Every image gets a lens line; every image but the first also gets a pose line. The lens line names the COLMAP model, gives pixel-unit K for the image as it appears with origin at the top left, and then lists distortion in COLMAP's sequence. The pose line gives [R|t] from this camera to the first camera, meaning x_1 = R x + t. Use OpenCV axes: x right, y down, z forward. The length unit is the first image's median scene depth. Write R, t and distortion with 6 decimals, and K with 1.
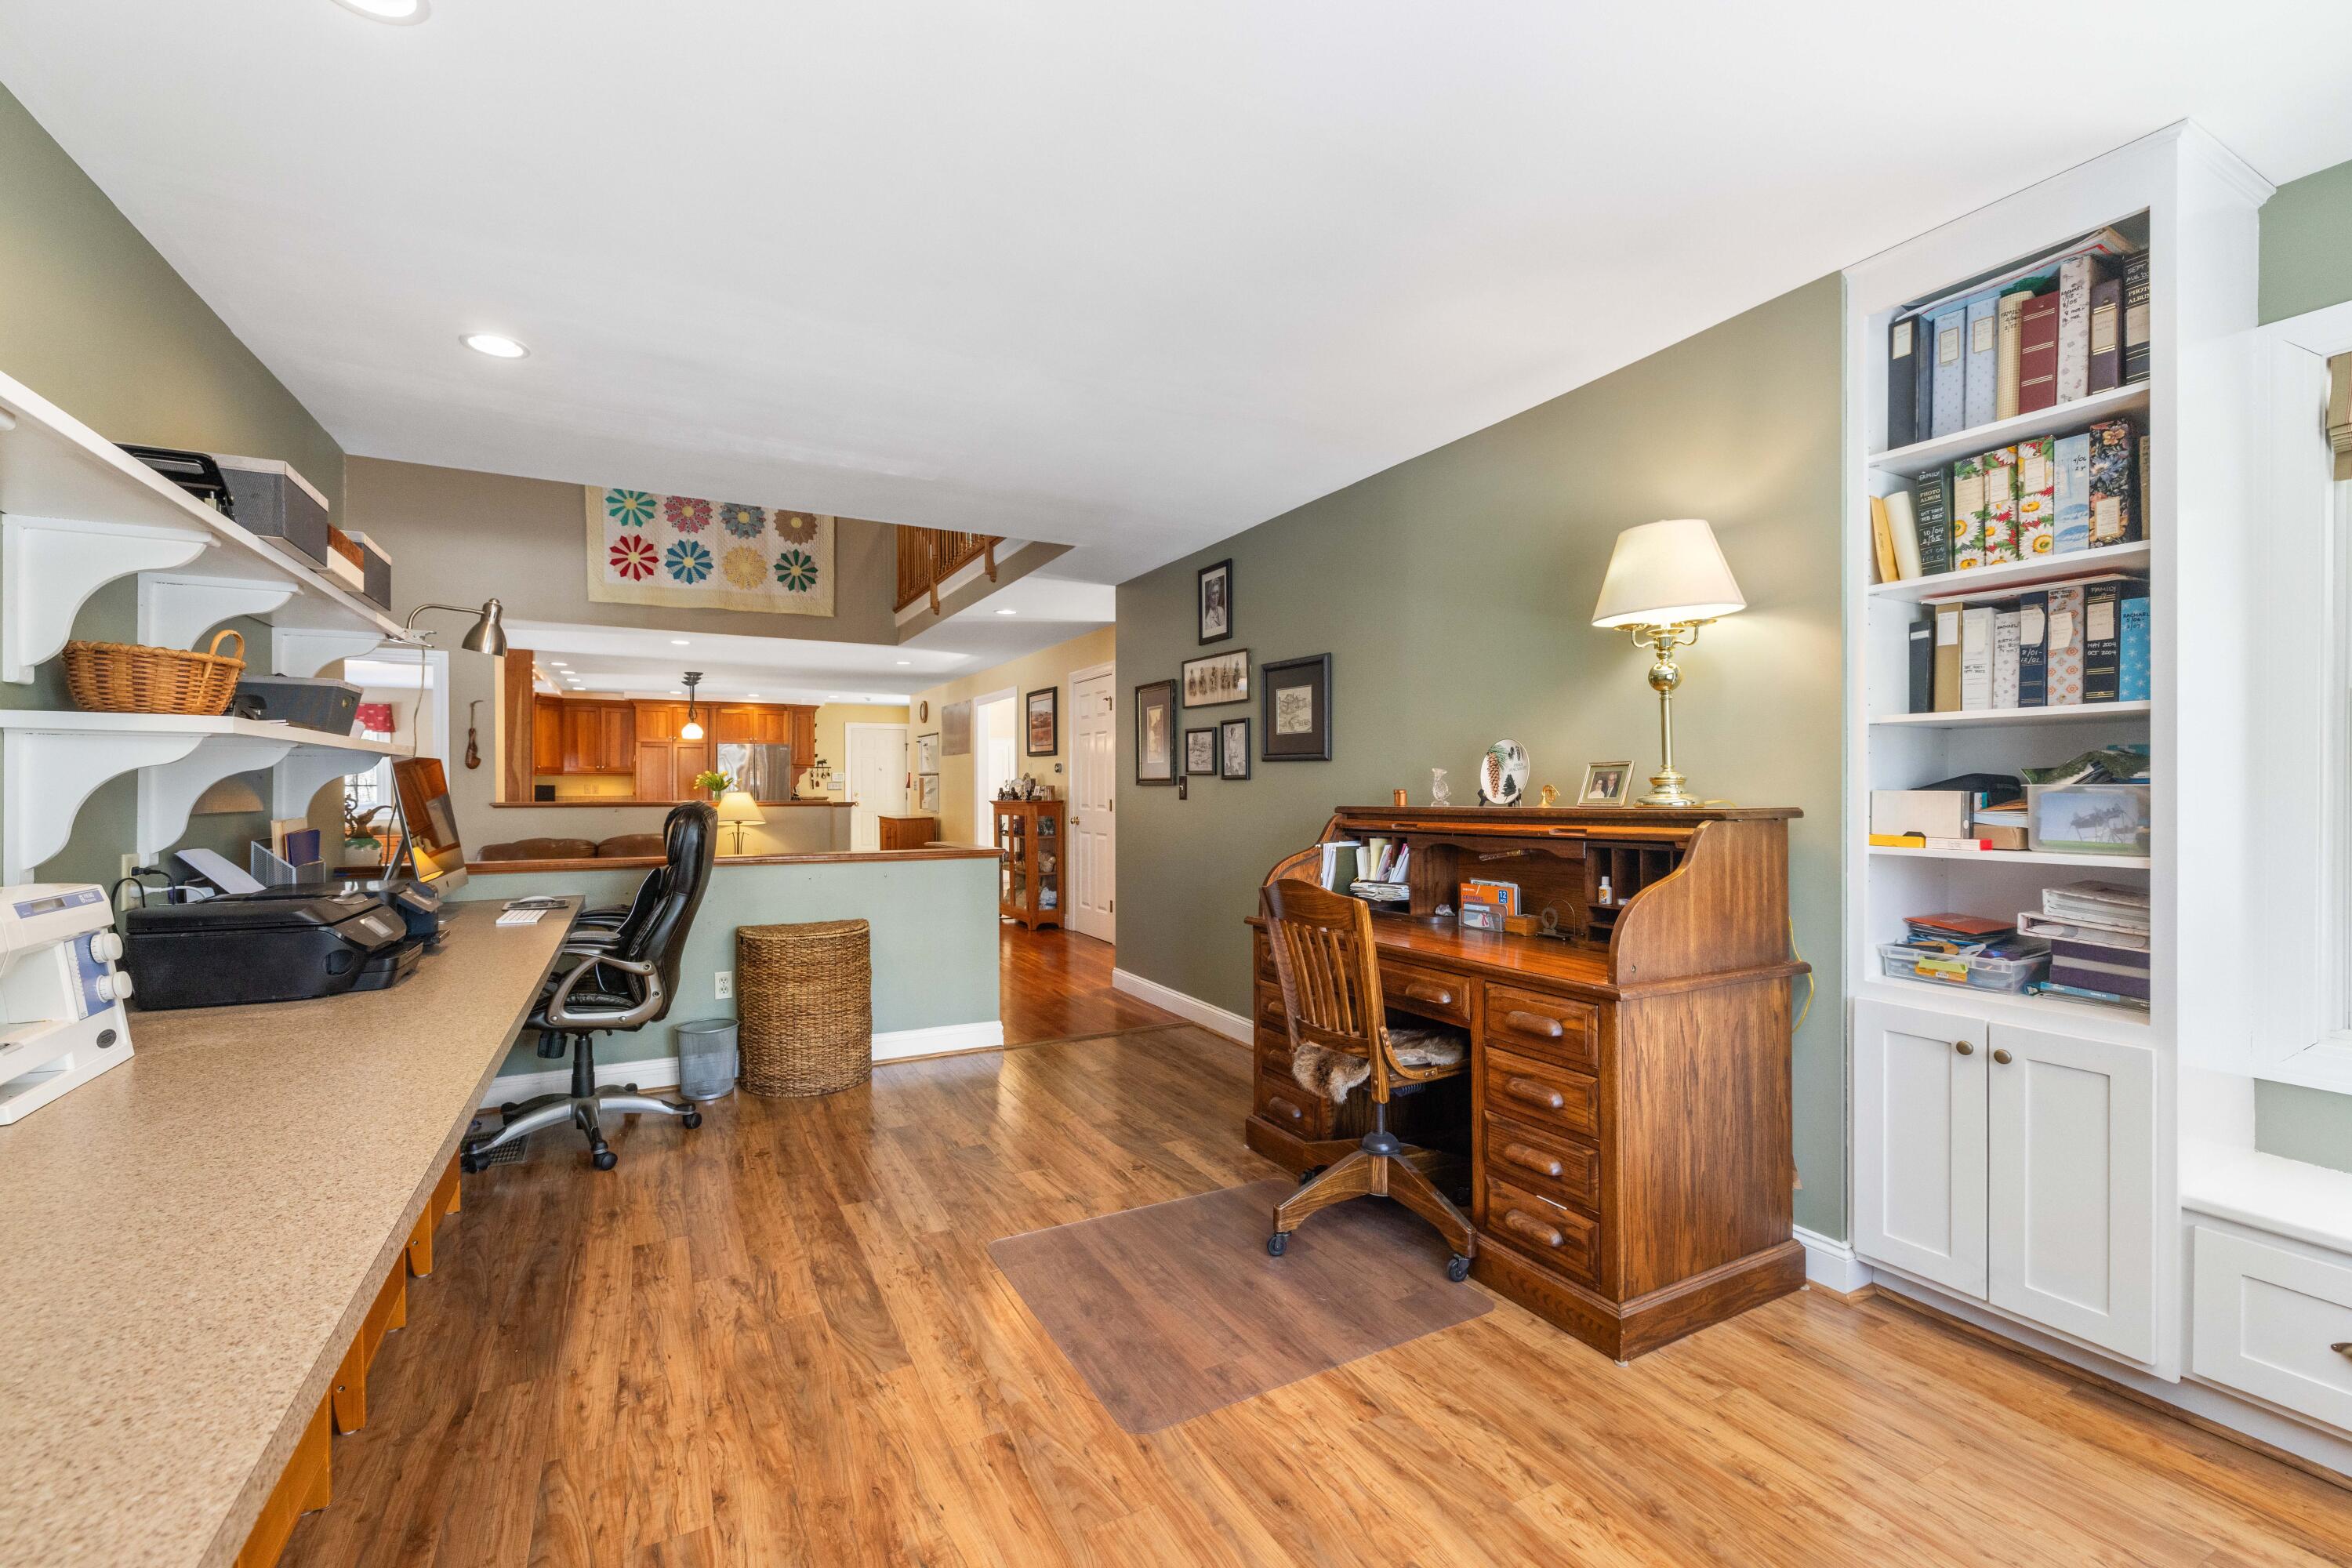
lens RADIAL K [[982.1, 0, 1162.1], [0, 982.1, 788.1], [0, 0, 1]] dist [-0.000134, -0.000946]
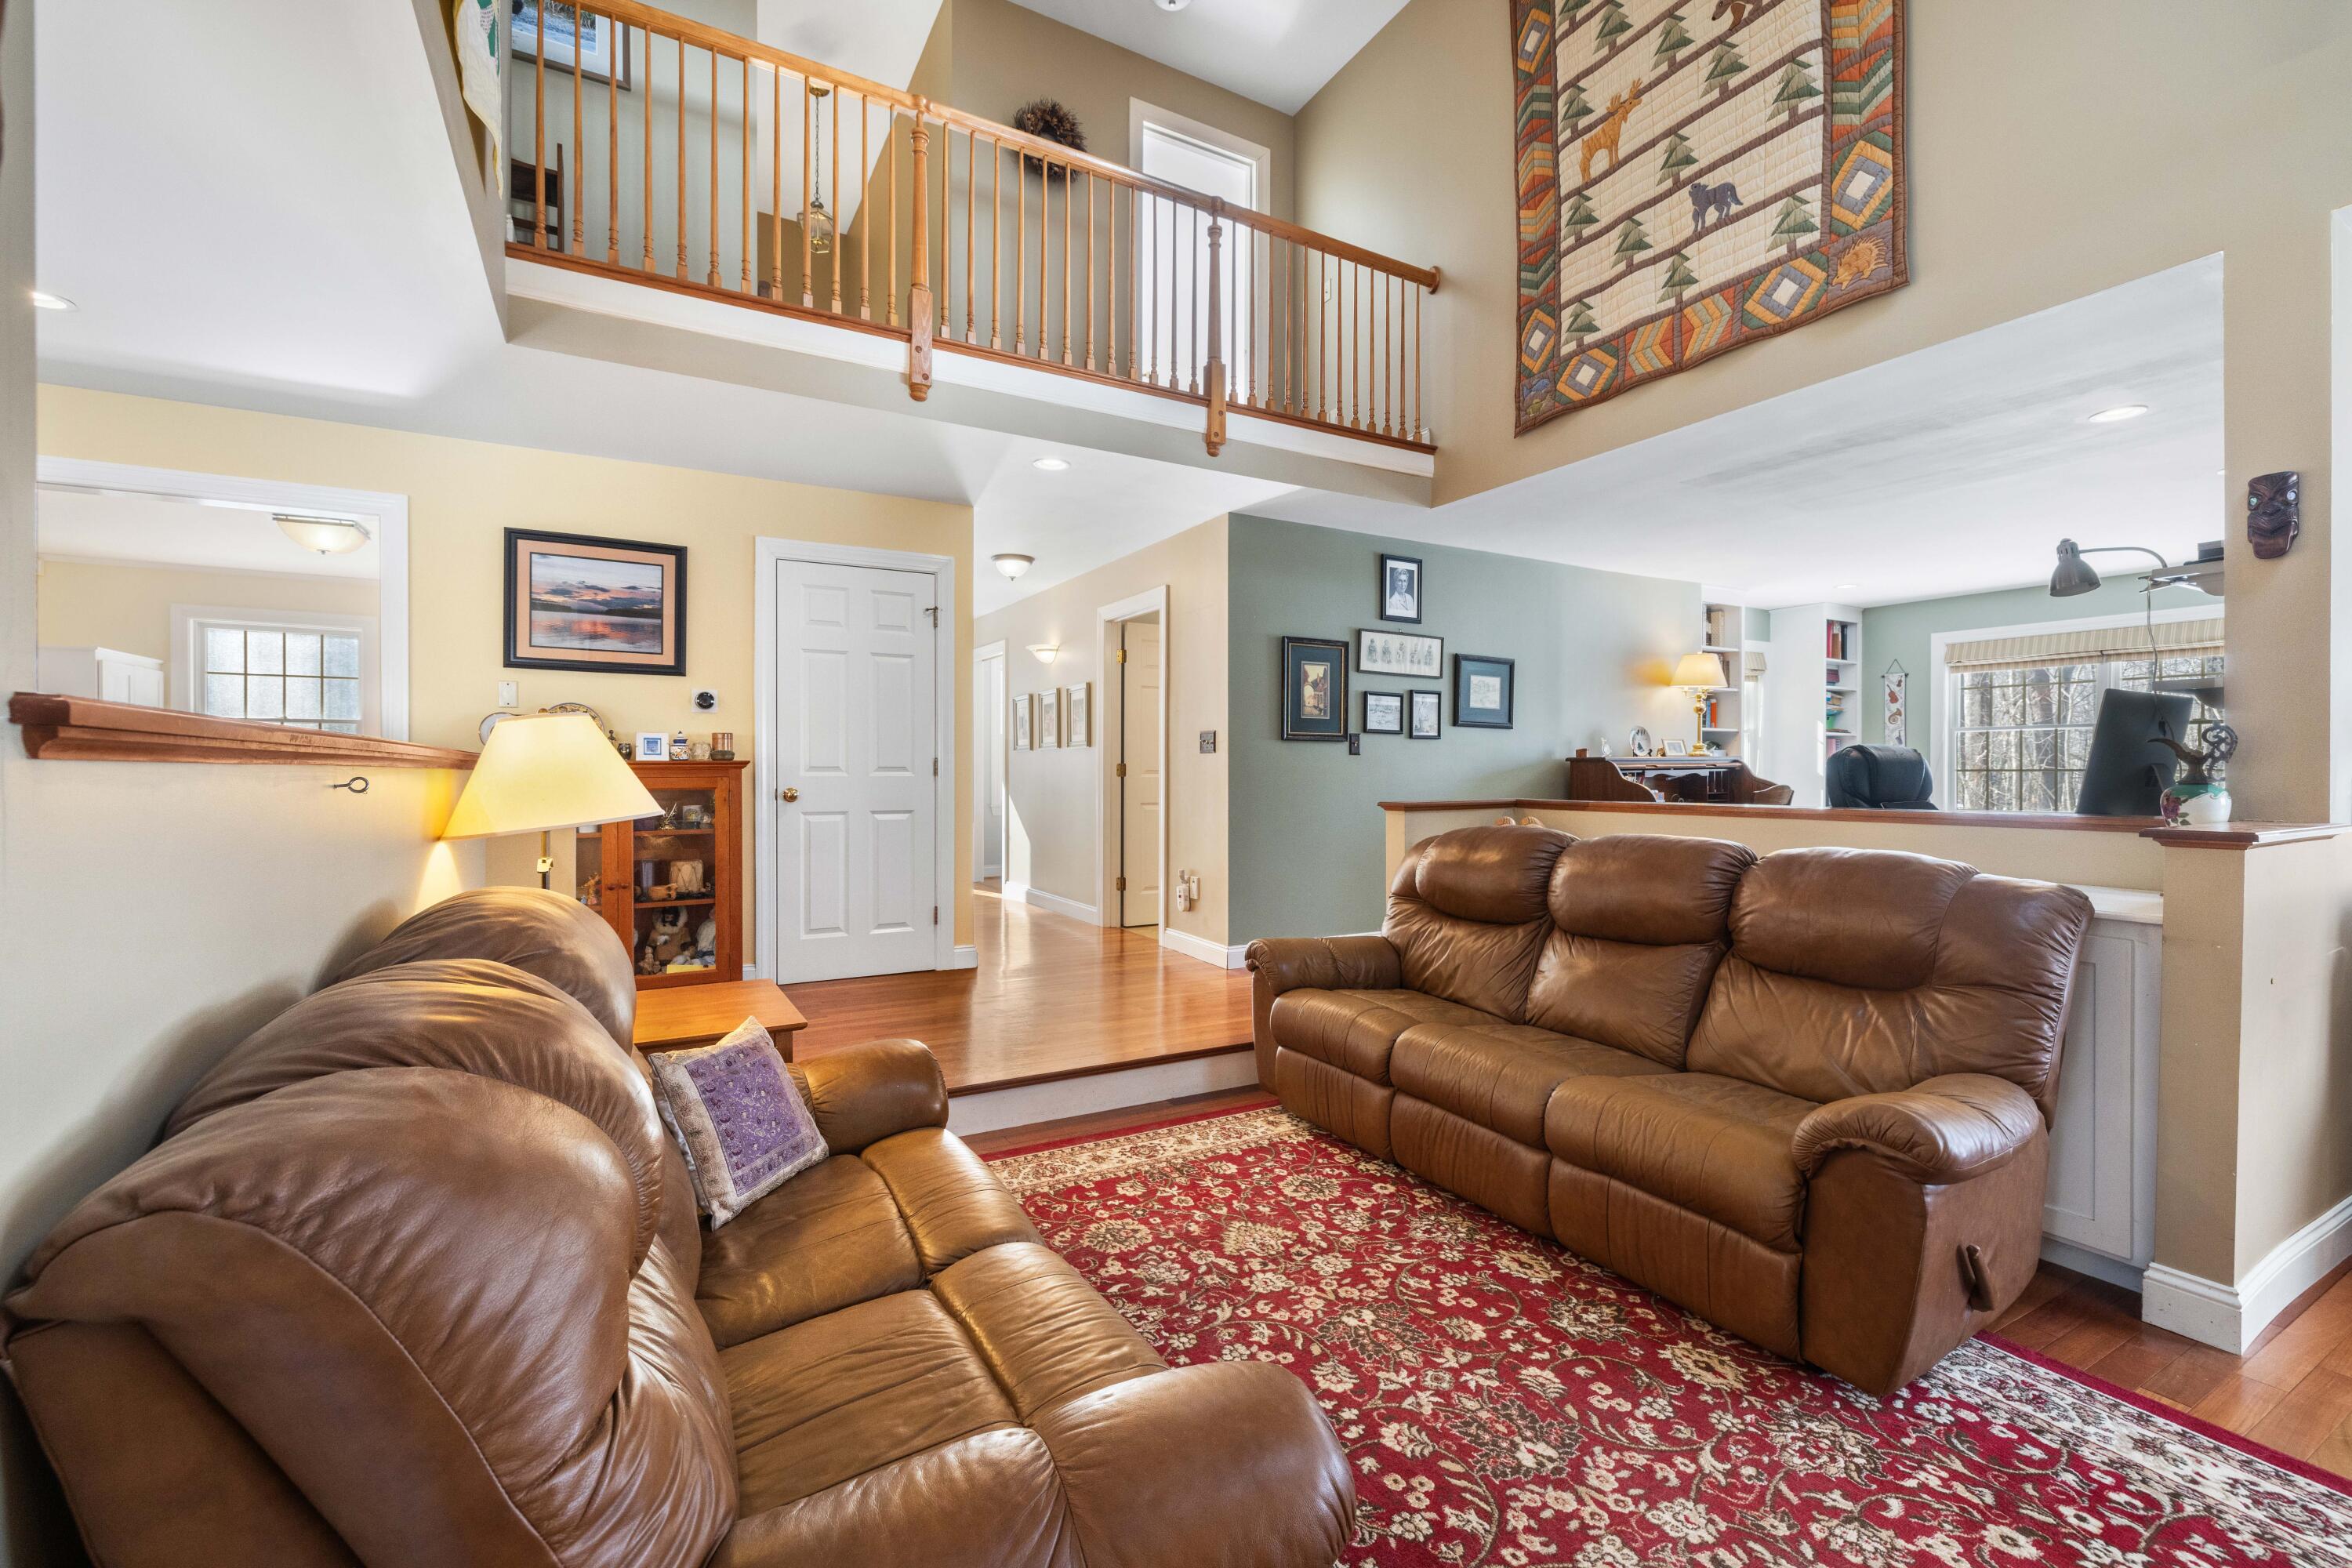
lens RADIAL K [[982.1, 0, 1169.7], [0, 982.1, 772.0], [0, 0, 1]] dist [-0.000134, -0.000946]
pose [[-0.023007, -0.000158, 0.999735, -1.215813], [0.000984, 0.999999, 0.000181, 0.034888], [-0.999735, 0.000987, -0.023007, 1.411199]]
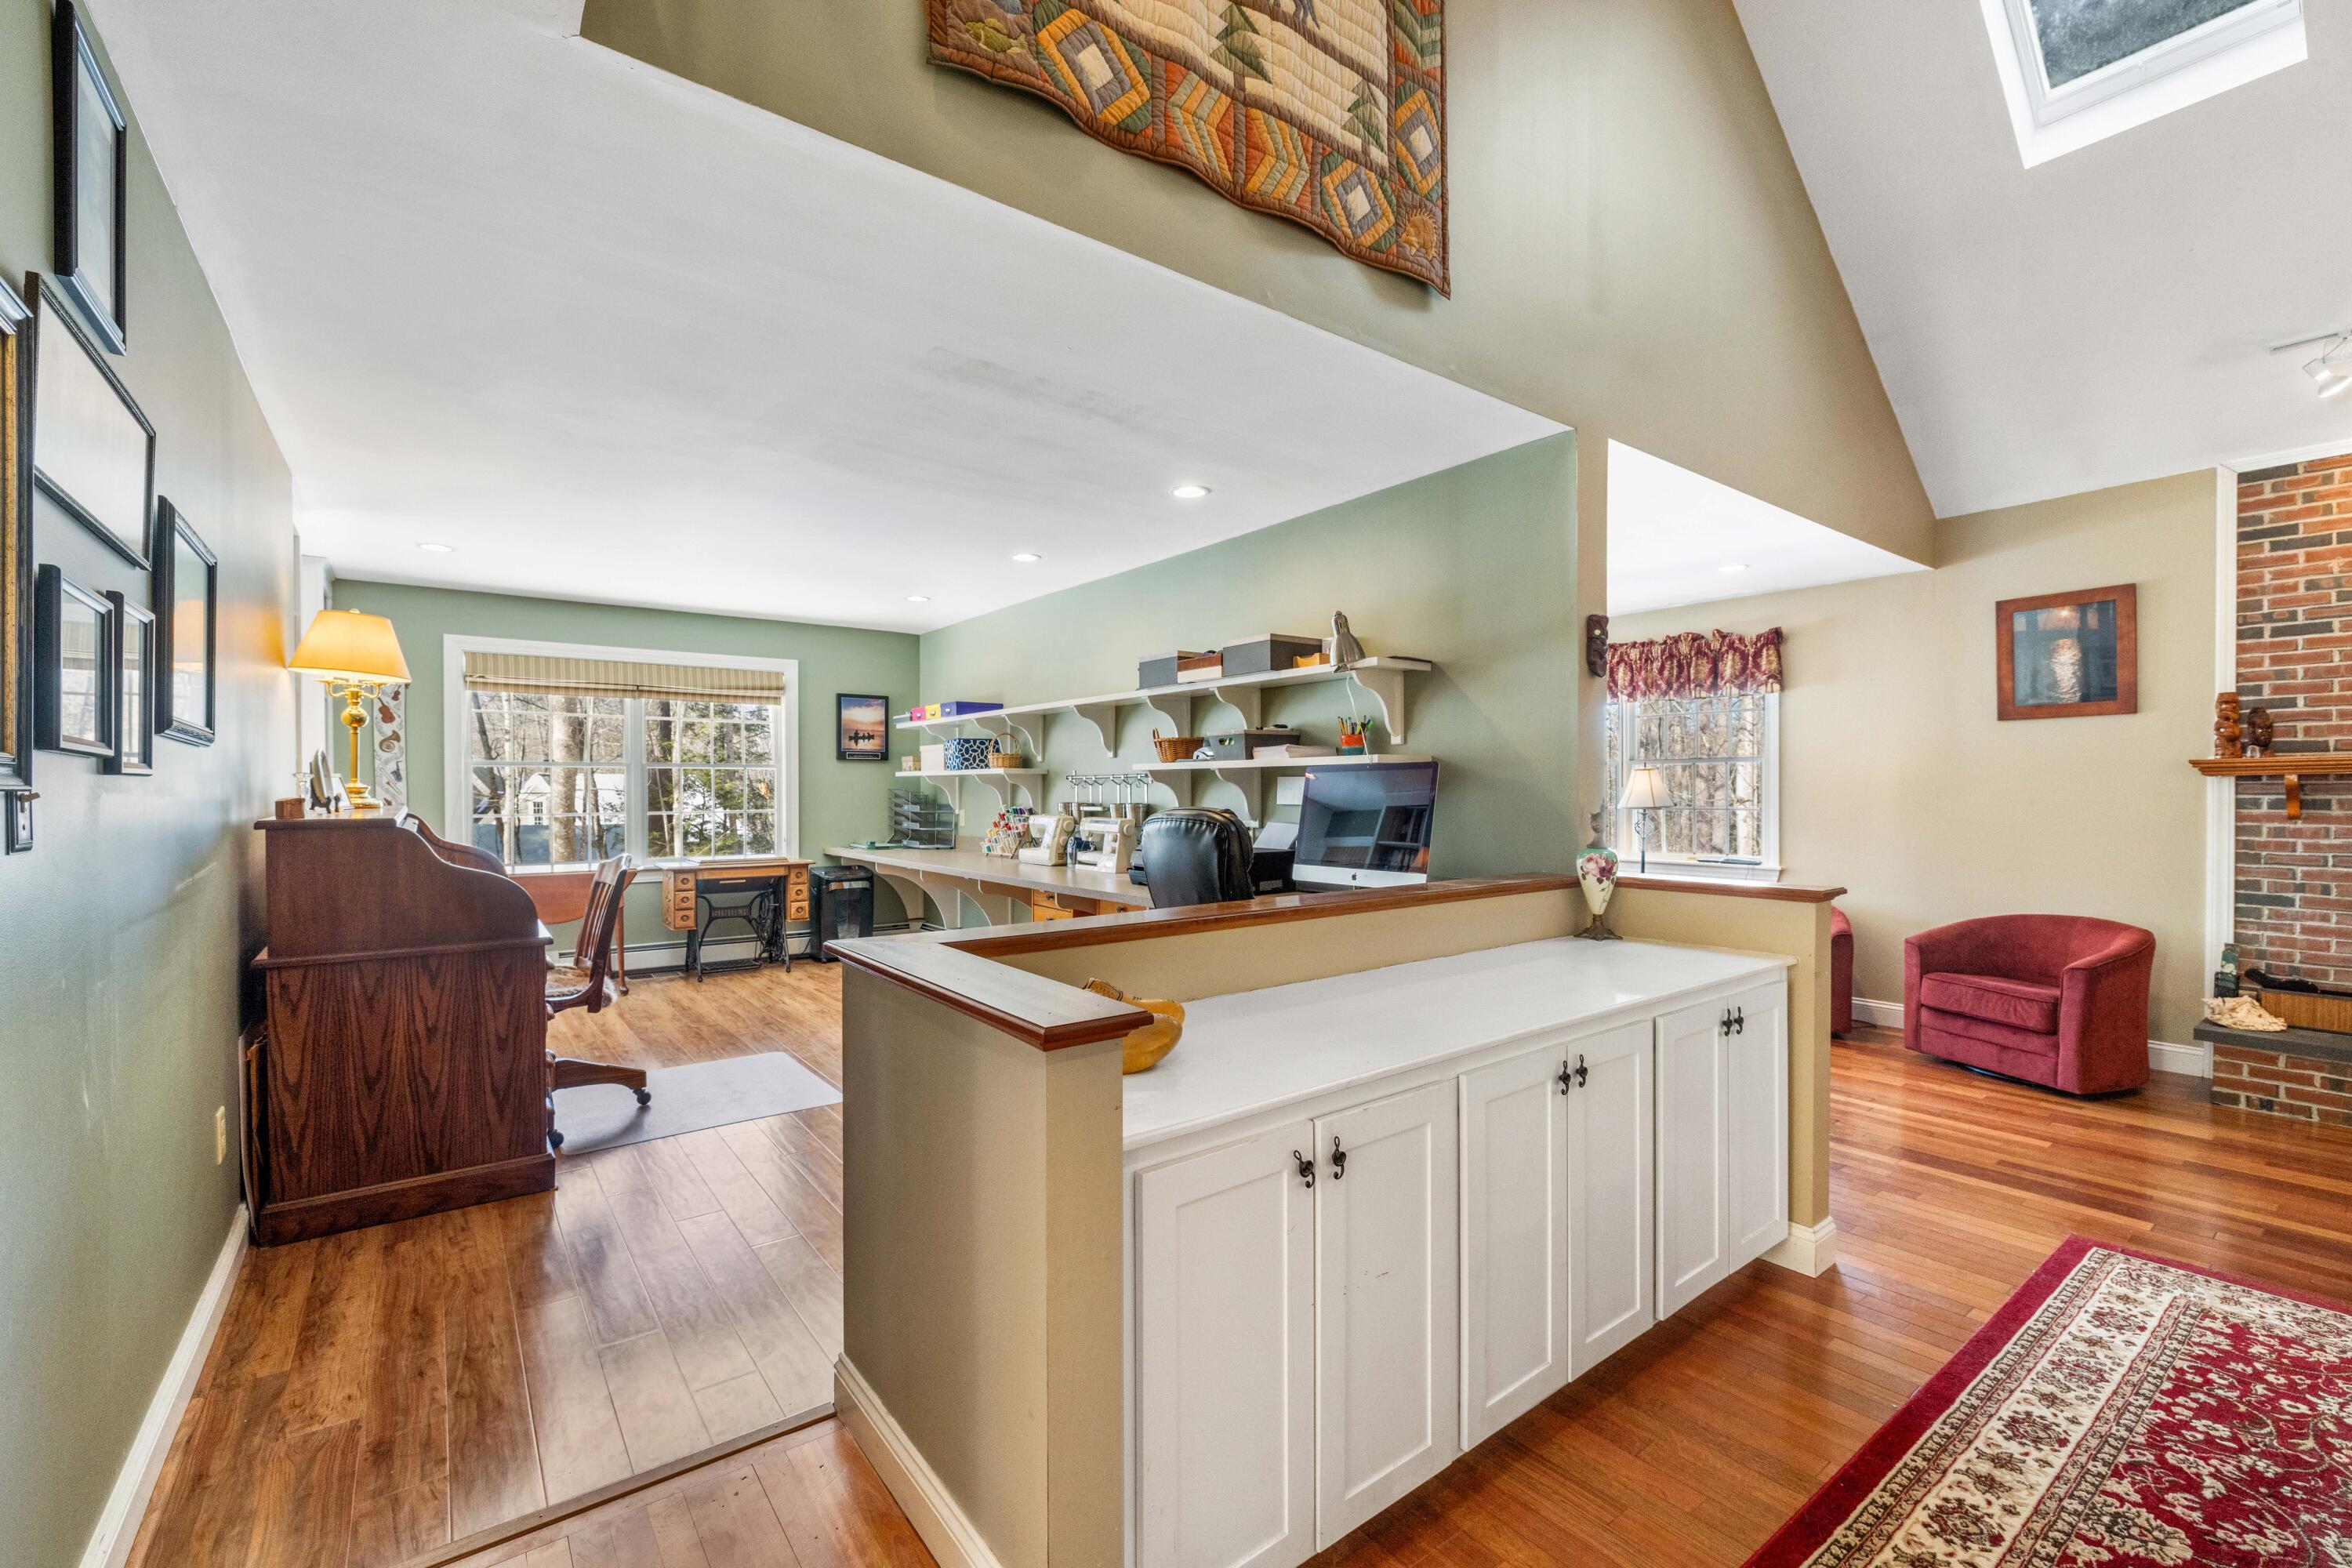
lens RADIAL K [[982.1, 0, 1155.8], [0, 982.1, 799.4], [0, 0, 1]] dist [-0.000134, -0.000946]
pose [[-0.987849, 0.006327, -0.155286, -0.238411], [0.004167, 0.999890, 0.014236, -0.003995], [0.155359, 0.013416, -0.987767, 1.459982]]
